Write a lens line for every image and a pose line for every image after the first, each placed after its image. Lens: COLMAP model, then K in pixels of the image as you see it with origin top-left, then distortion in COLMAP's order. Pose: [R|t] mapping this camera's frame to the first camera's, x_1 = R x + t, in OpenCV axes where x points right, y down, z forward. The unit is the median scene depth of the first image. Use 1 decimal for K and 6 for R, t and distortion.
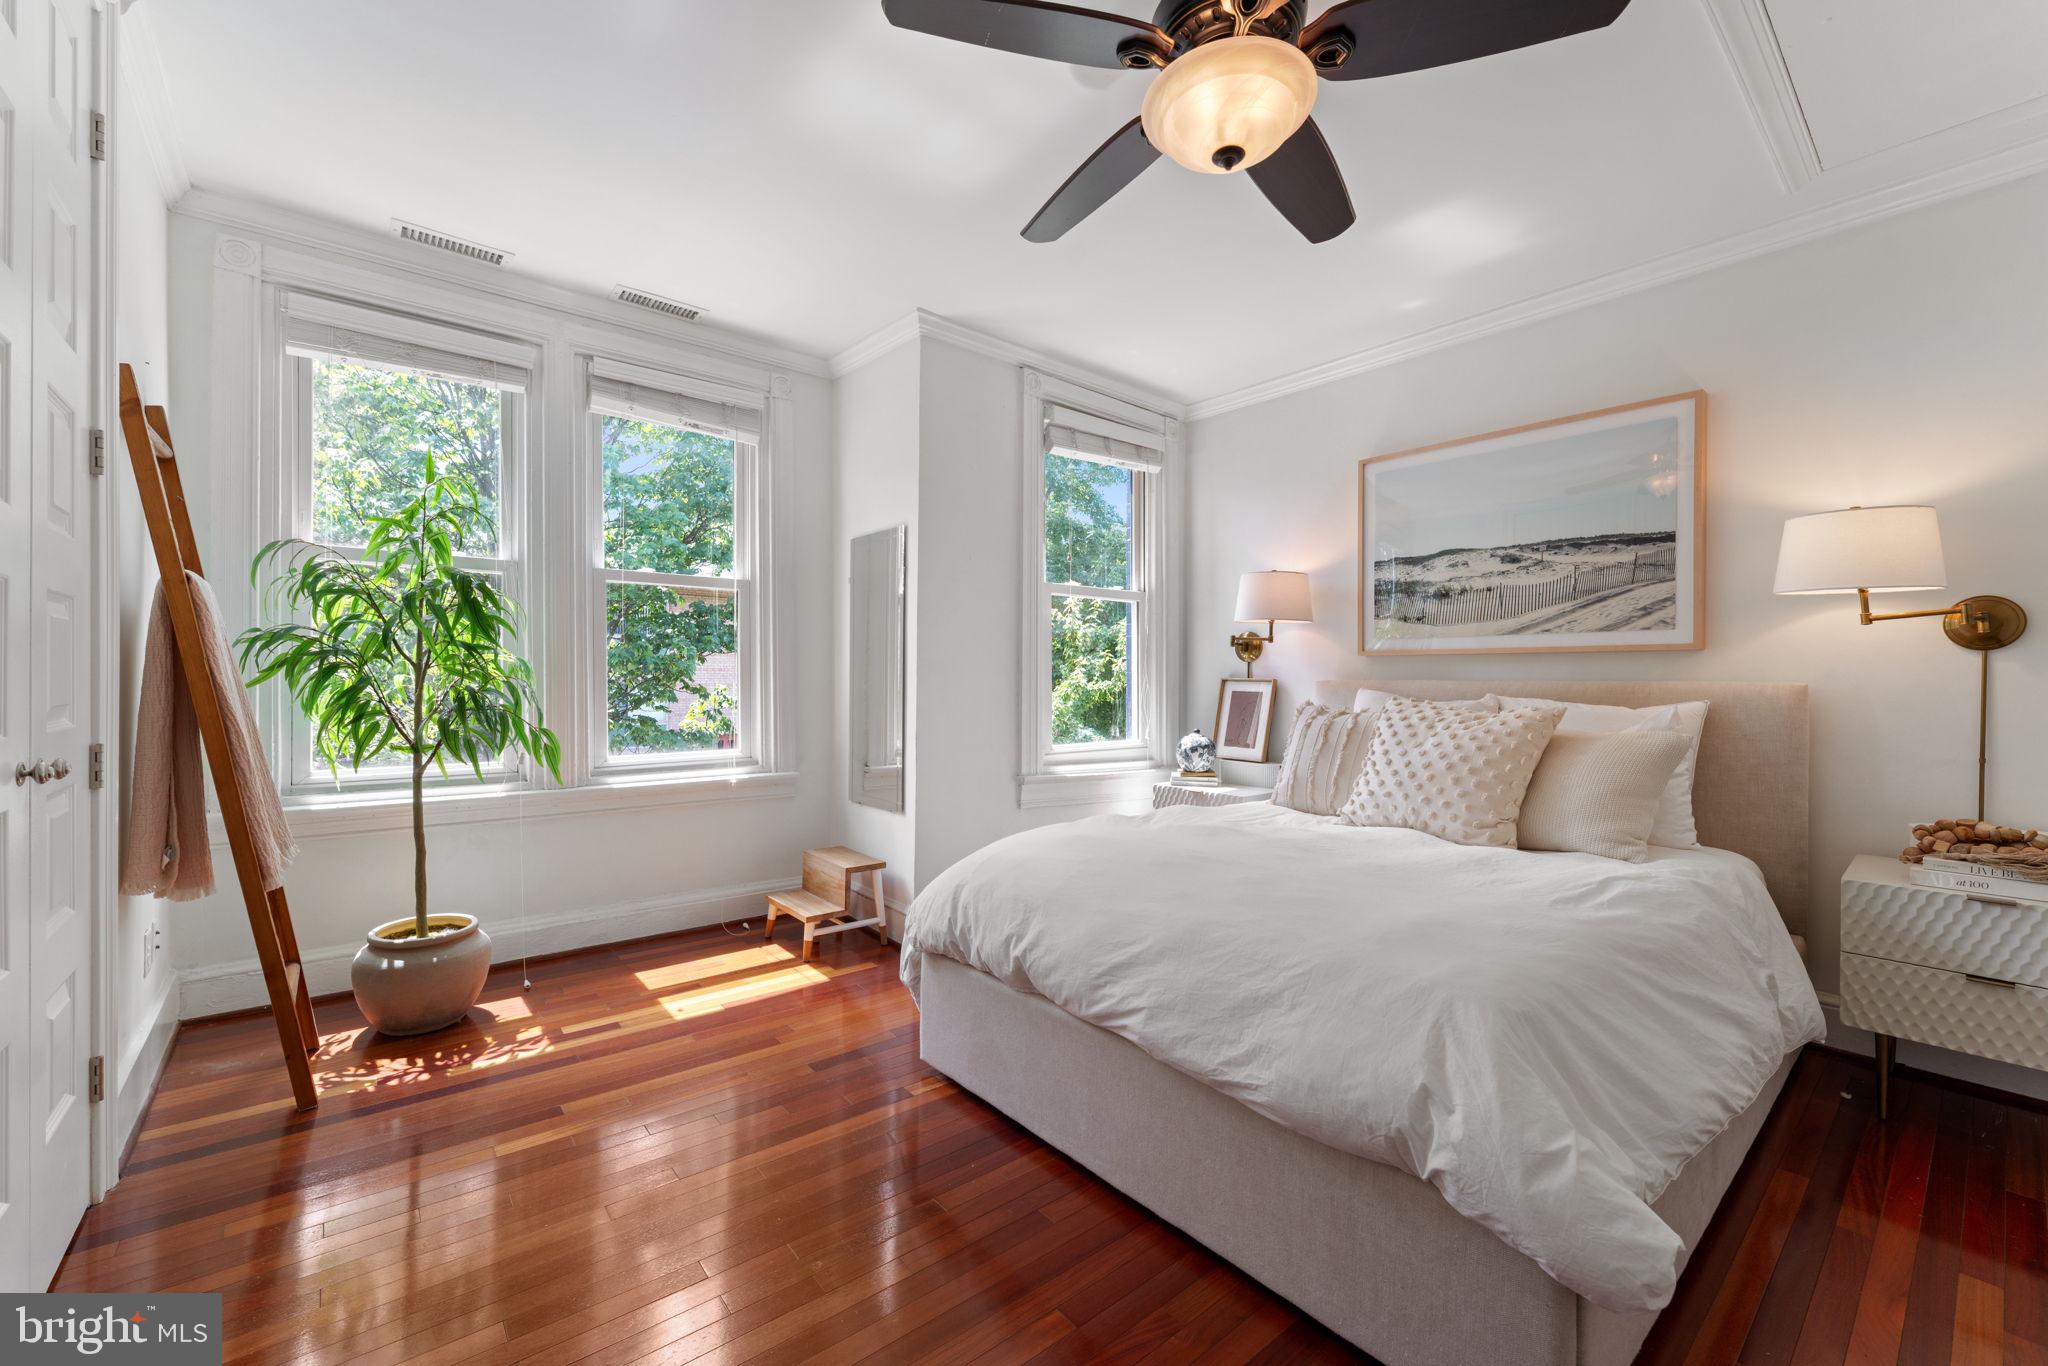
lens RADIAL K [[817.4, 0, 1025.0], [0, 817.4, 684.8], [0, 0, 1]] dist [-0.002181, -0.000263]
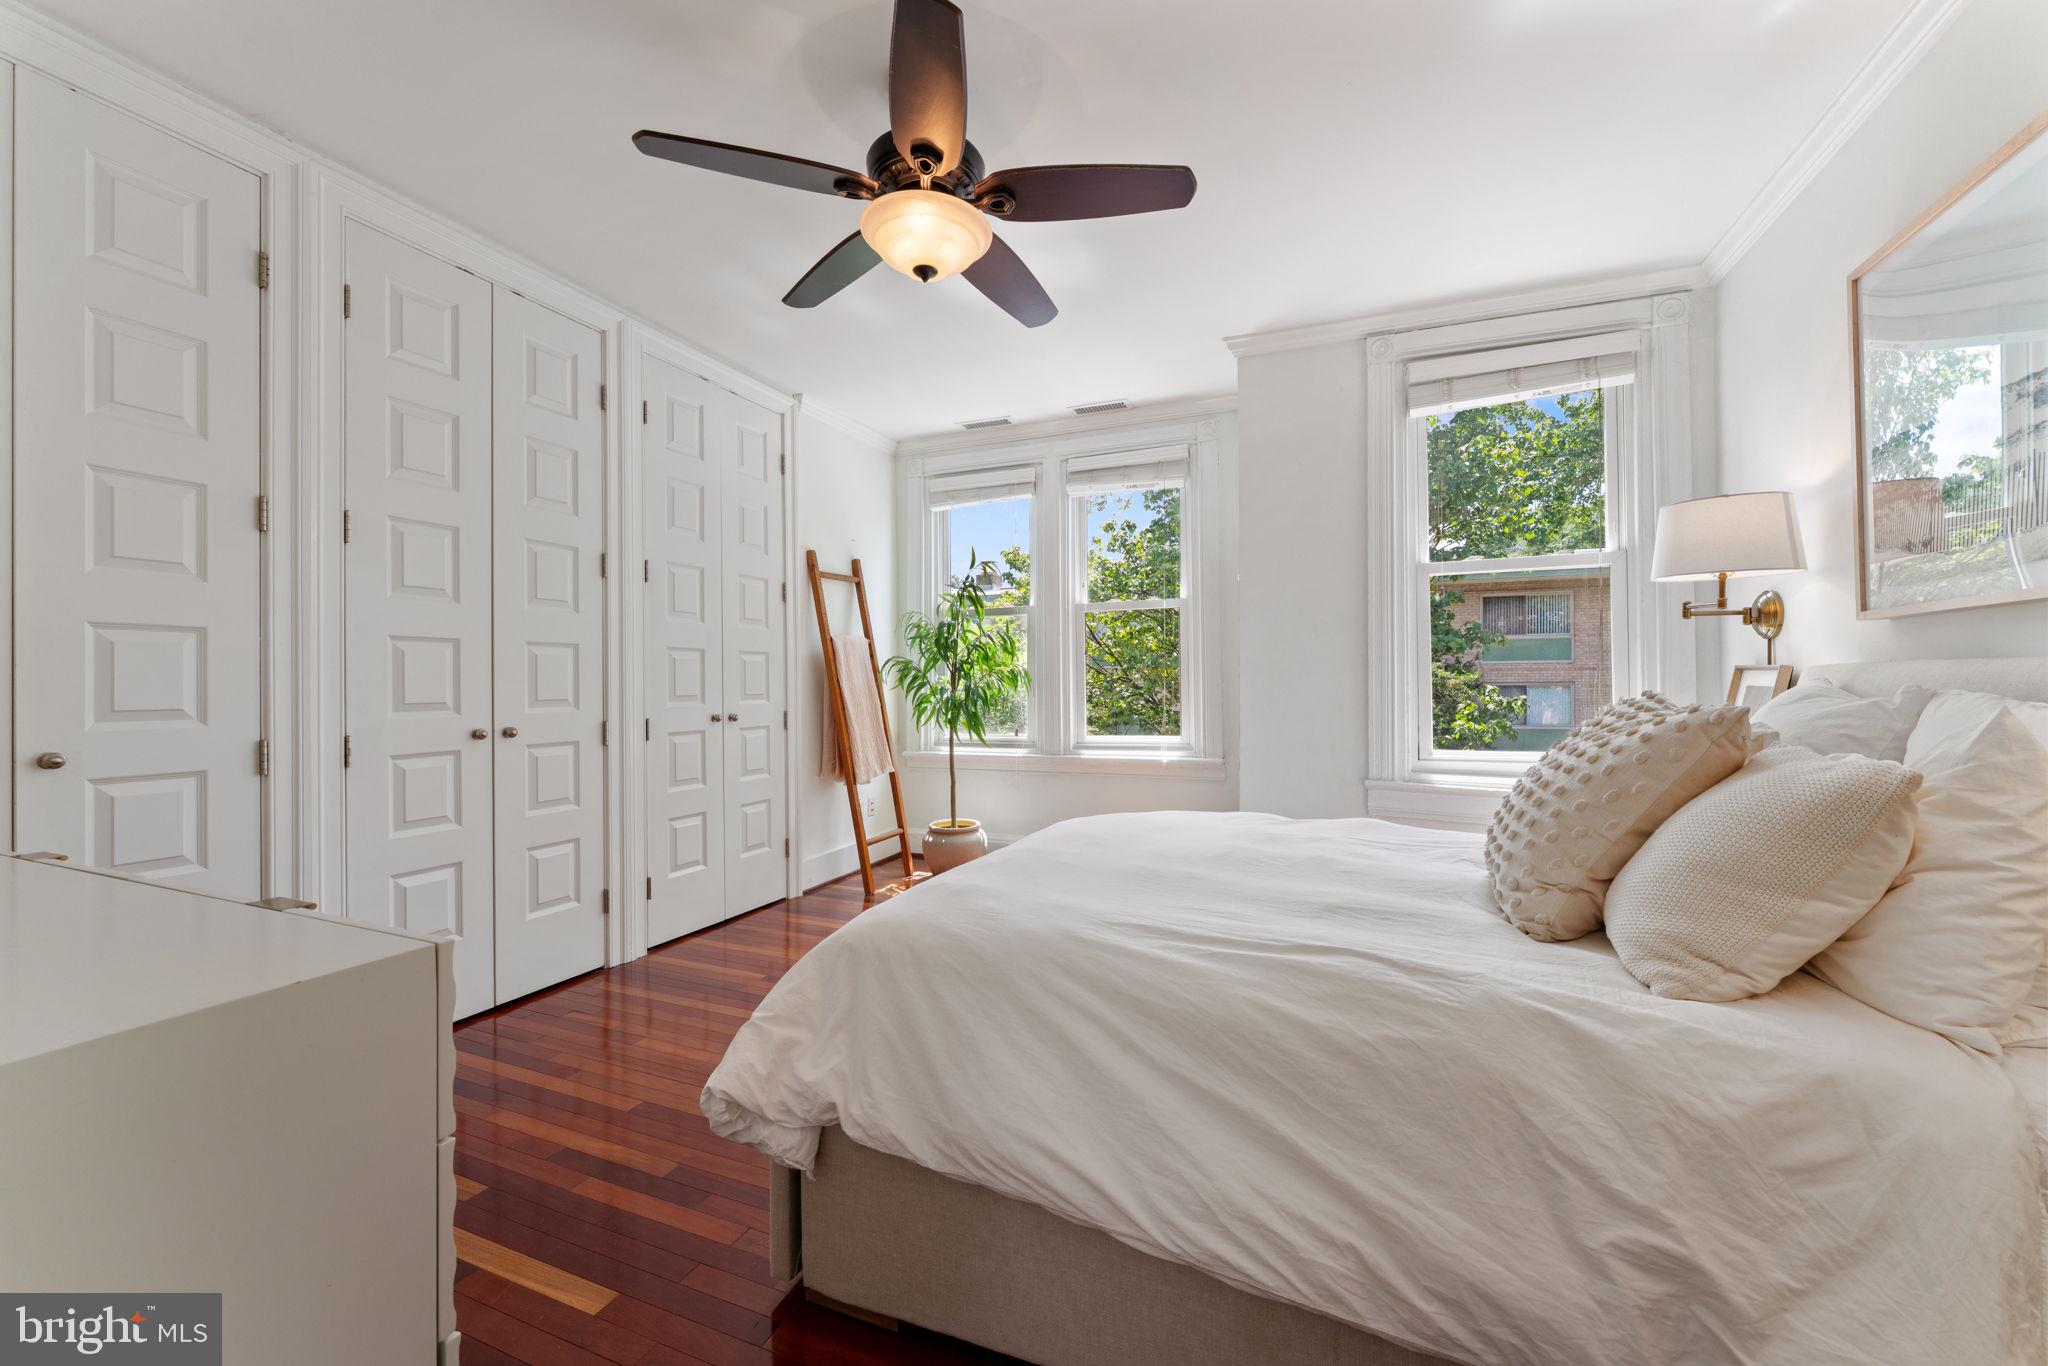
lens RADIAL K [[817.4, 0, 1029.2], [0, 817.4, 683.7], [0, 0, 1]] dist [-0.002181, -0.000263]
pose [[0.468042, -0.013652, -0.883601, 0.730507], [0.010925, 0.999894, -0.009662, 0.009352], [0.883639, -0.005131, 0.468141, 0.262821]]
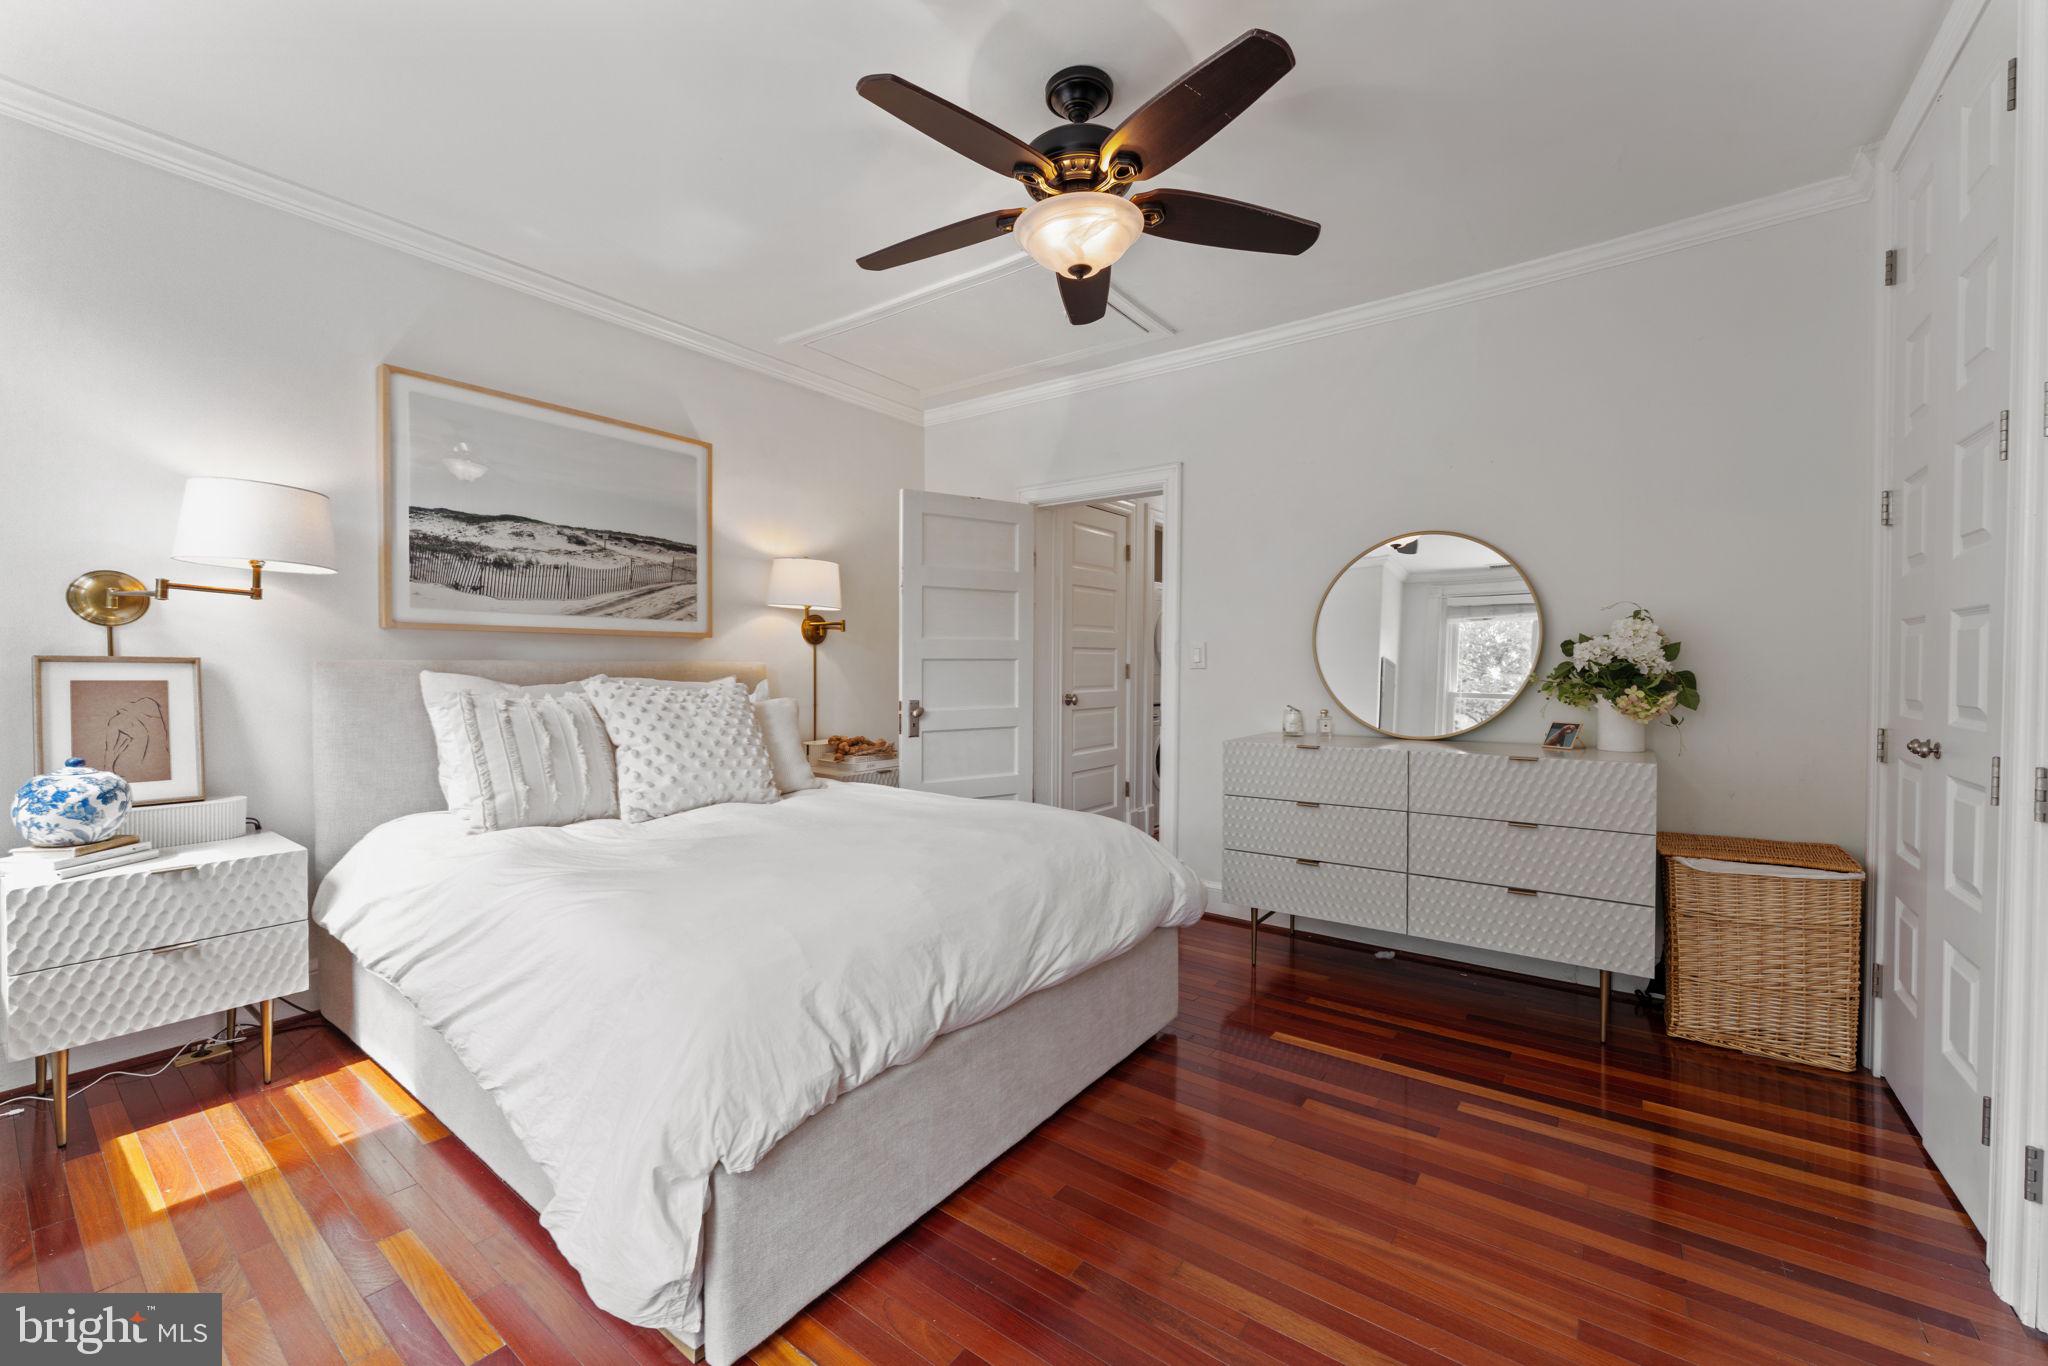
lens RADIAL K [[817.4, 0, 1024.6], [0, 817.4, 680.2], [0, 0, 1]] dist [-0.002181, -0.000263]
pose [[-0.221845, -0.031789, 0.974564, -0.516987], [-0.005889, 0.999494, 0.031262, -0.016225], [-0.975064, 0.001196, -0.221920, 0.683716]]
